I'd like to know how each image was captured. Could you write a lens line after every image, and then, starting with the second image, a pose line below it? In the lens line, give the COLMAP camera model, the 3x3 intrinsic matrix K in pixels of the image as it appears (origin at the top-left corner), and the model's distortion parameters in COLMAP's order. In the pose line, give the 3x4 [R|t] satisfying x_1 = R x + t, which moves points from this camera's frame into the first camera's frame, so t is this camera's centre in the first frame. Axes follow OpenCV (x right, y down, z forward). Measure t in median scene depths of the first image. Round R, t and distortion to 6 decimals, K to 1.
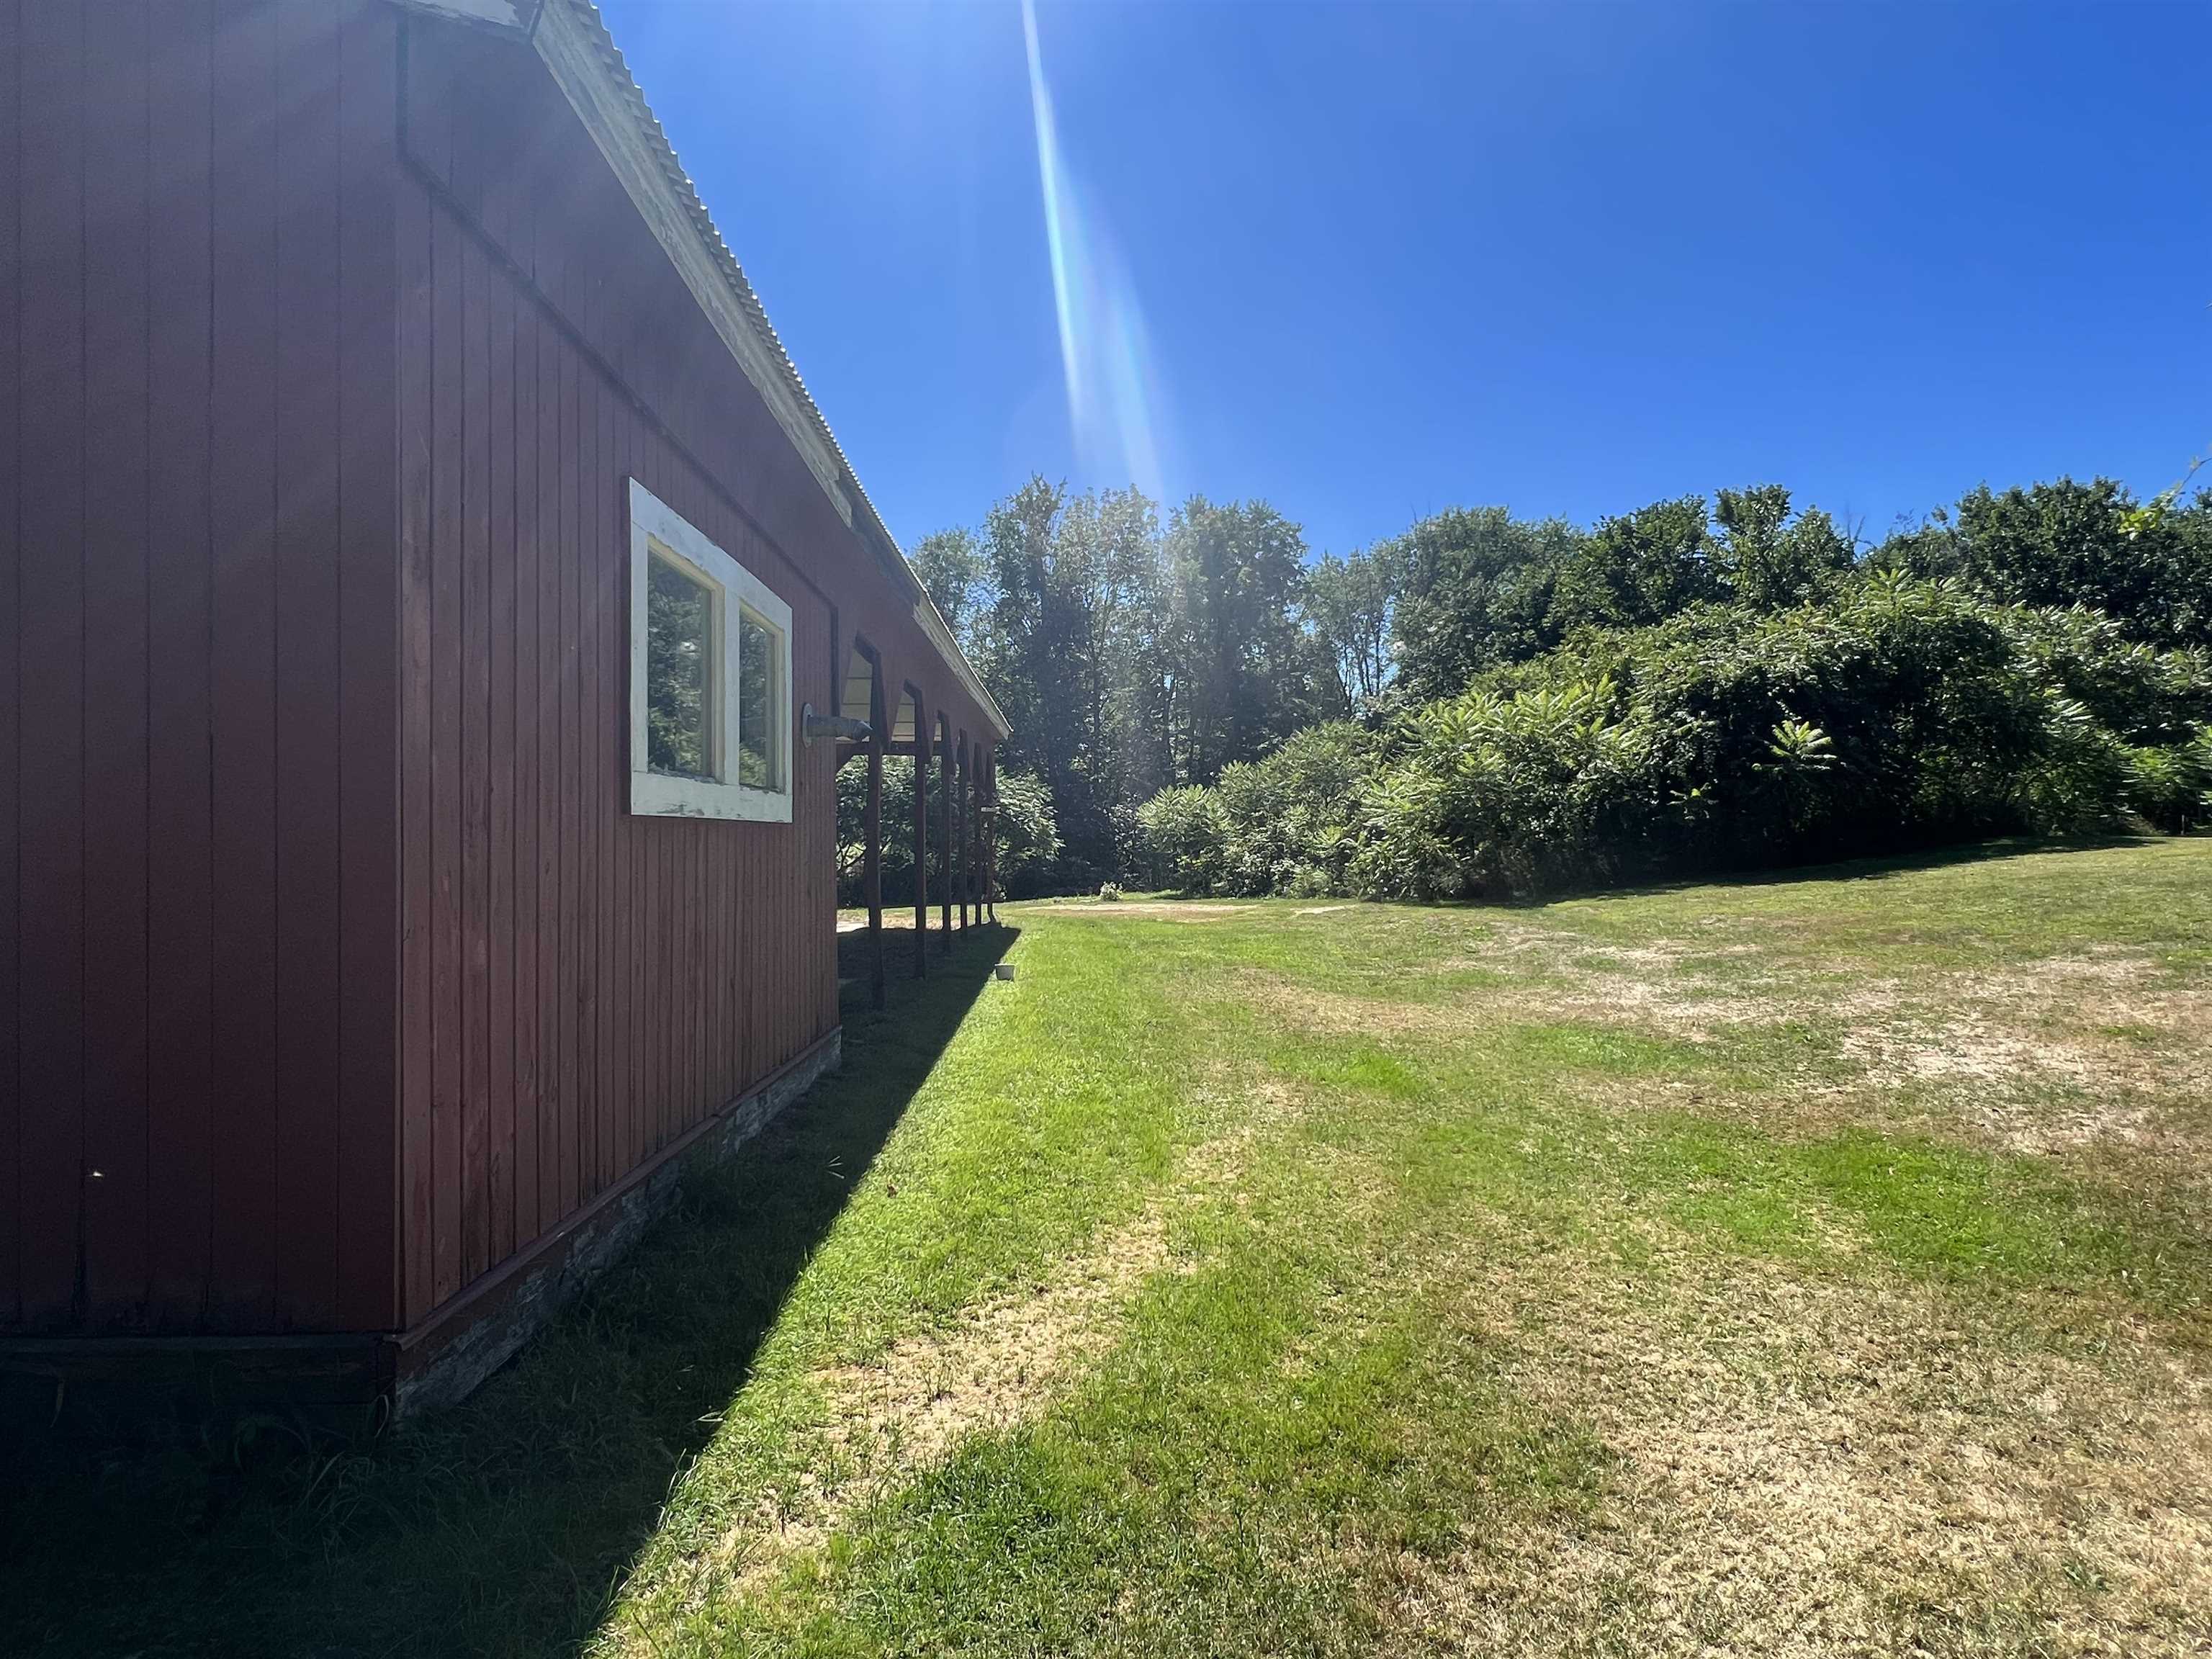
lens RADIAL K [[1187.5, 0, 1106.0], [0, 1187.5, 829.5], [0, 0, 1]] dist [-0.007351, -0.000337]
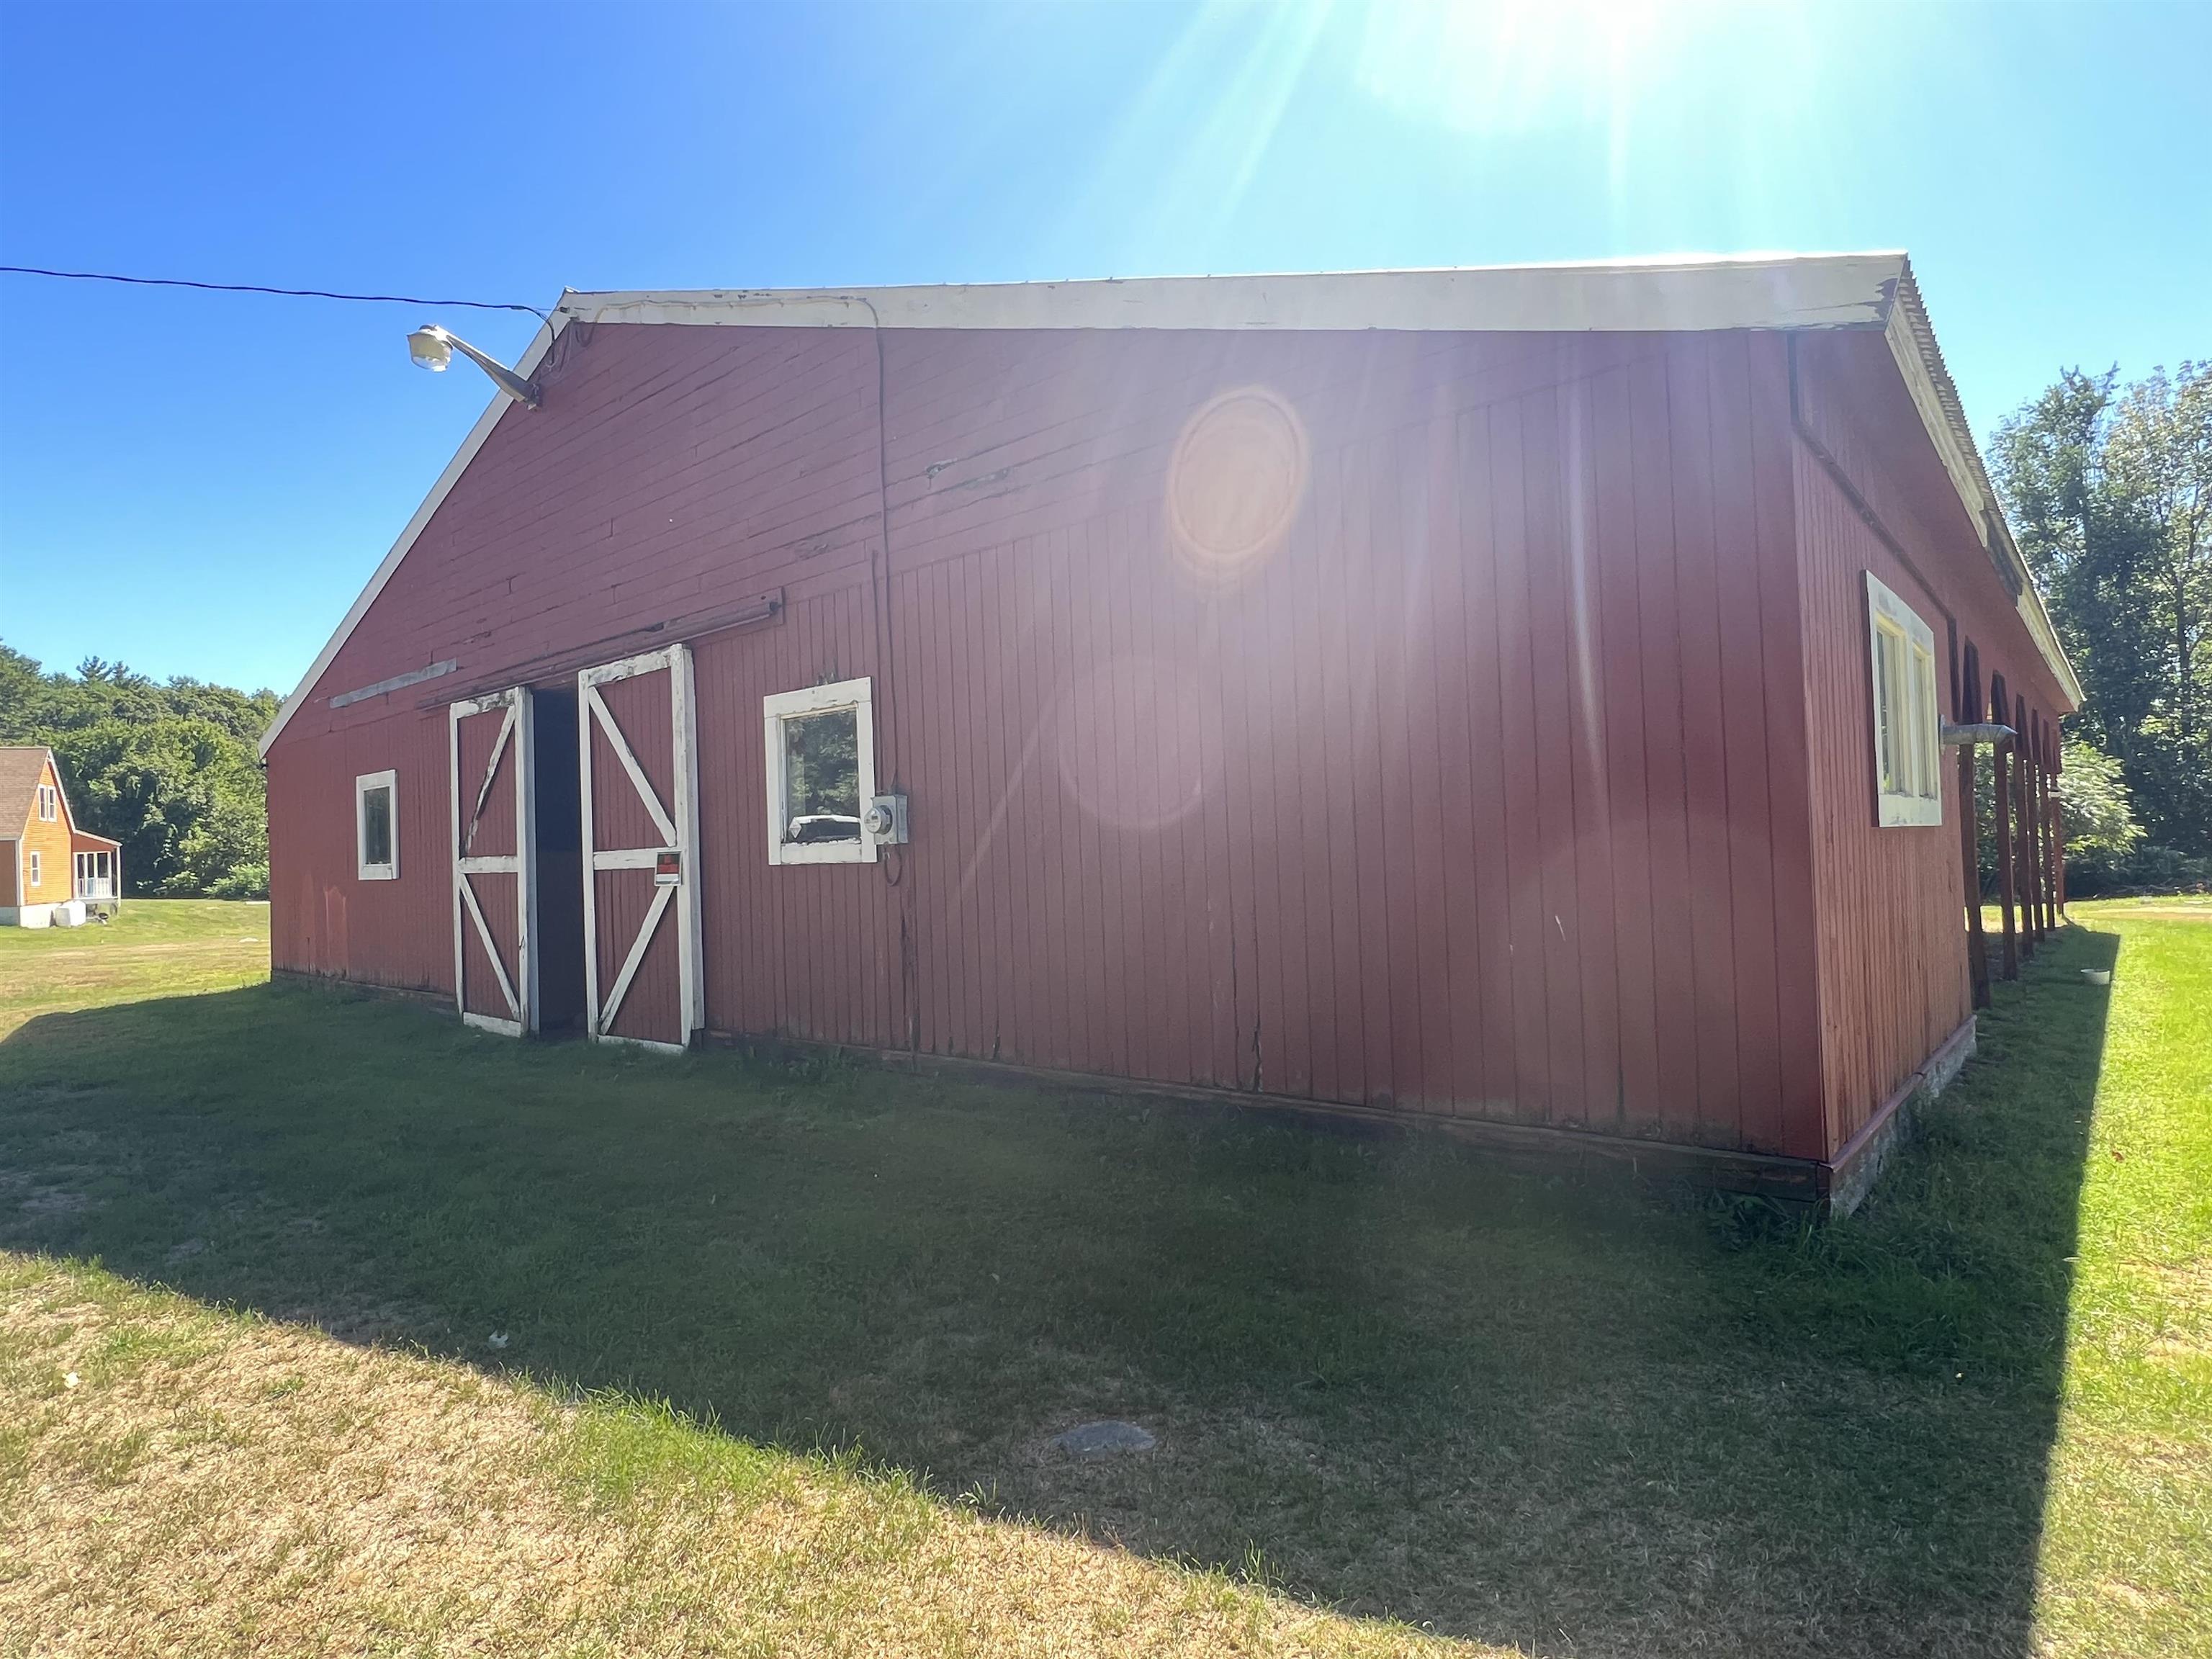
lens RADIAL K [[1298.7, 0, 984.3], [0, 1298.7, 825.3], [0, 0, 1]] dist [0.003218, 0.001829]
pose [[0.750263, -0.038613, -0.660010, -0.043470], [0.037106, 0.999179, -0.016277, -0.006100], [0.660097, -0.012278, 0.751080, -0.163456]]
